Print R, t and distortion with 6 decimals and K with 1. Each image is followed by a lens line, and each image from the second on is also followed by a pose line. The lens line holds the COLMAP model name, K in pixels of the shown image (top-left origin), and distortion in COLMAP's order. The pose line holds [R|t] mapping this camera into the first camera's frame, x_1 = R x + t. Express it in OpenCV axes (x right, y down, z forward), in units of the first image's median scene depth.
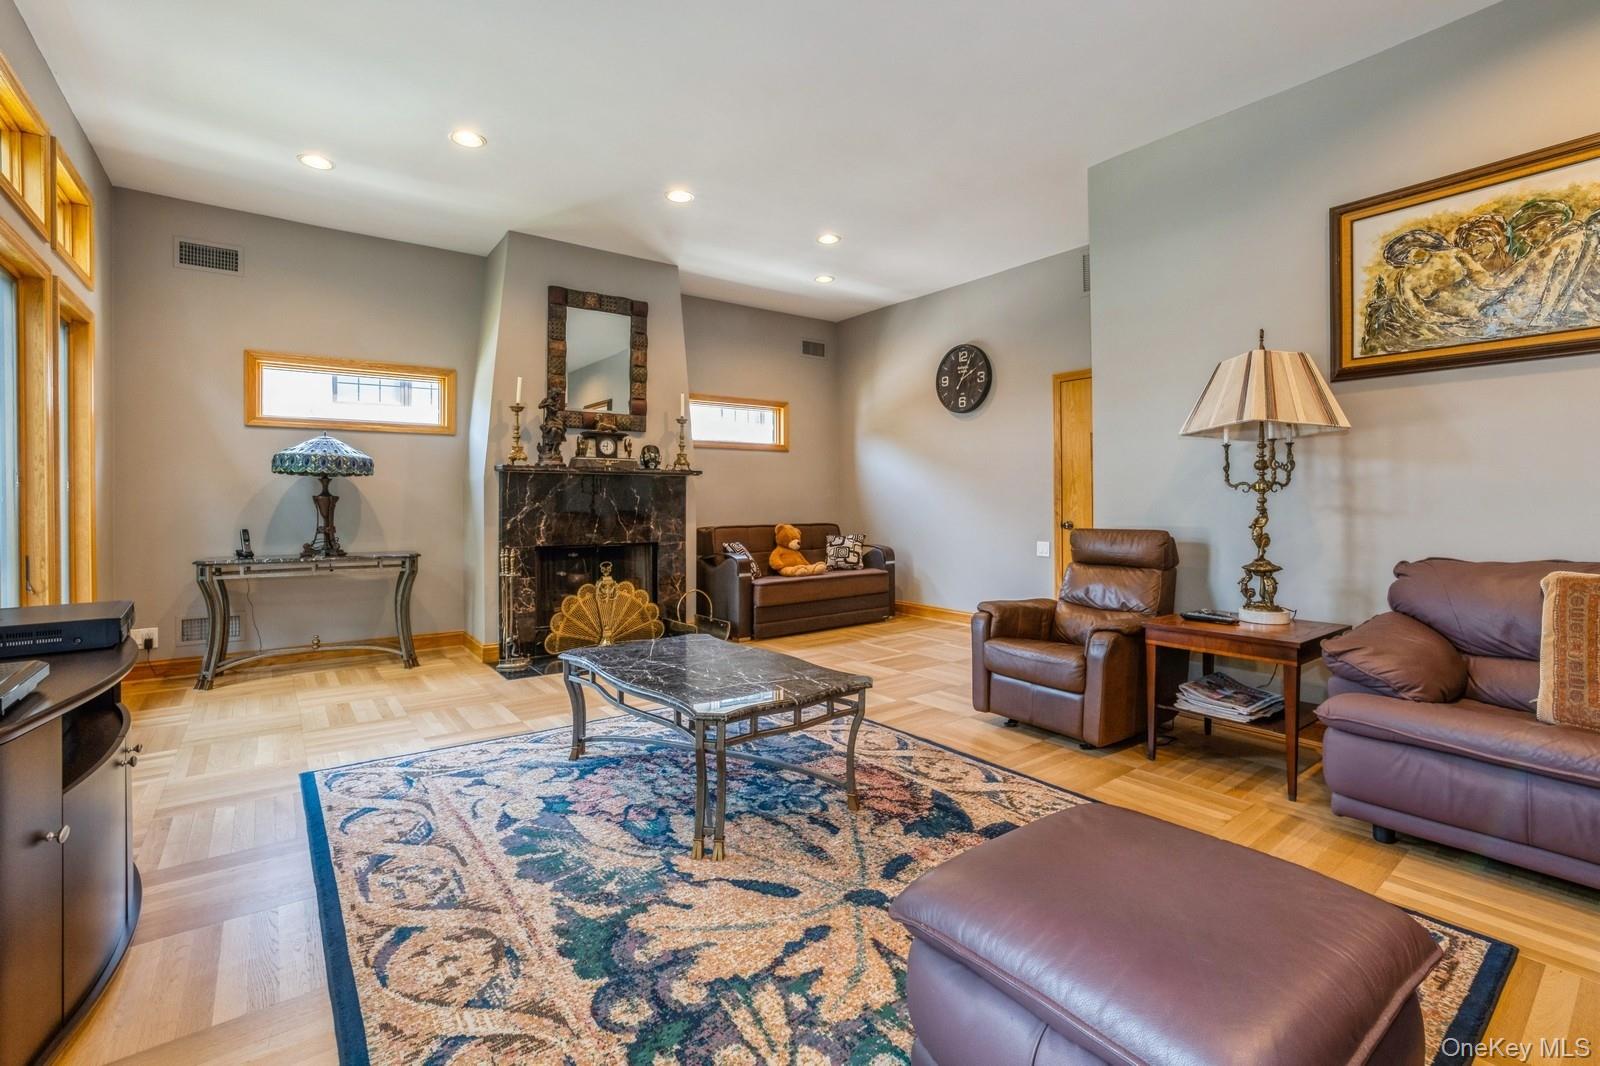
lens RADIAL K [[705.8, 0, 820.3], [0, 705.8, 514.7], [0, 0, 1]] dist [-0.044274, 0.018129]
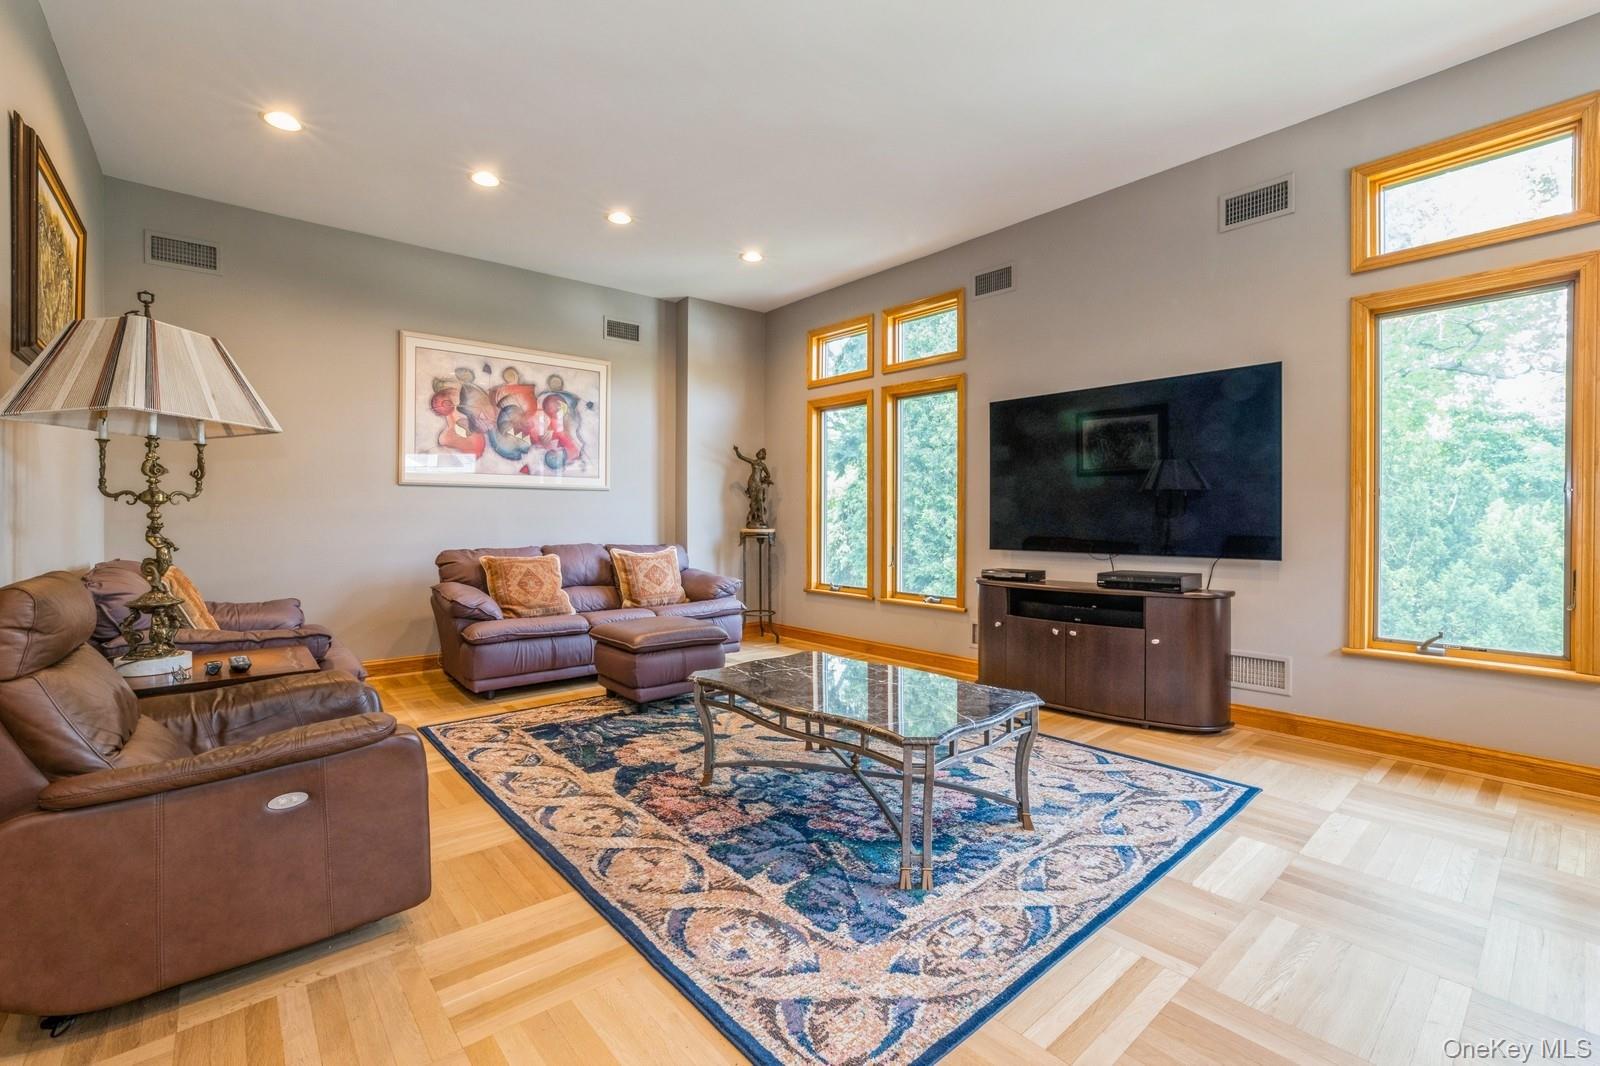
lens RADIAL K [[705.8, 0, 820.3], [0, 705.8, 514.7], [0, 0, 1]] dist [-0.044274, 0.018129]
pose [[-0.998464, 0.002485, -0.055341, -0.067819], [0.001786, 0.999918, 0.012676, -0.032042], [0.055368, 0.012557, -0.998387, 1.956364]]
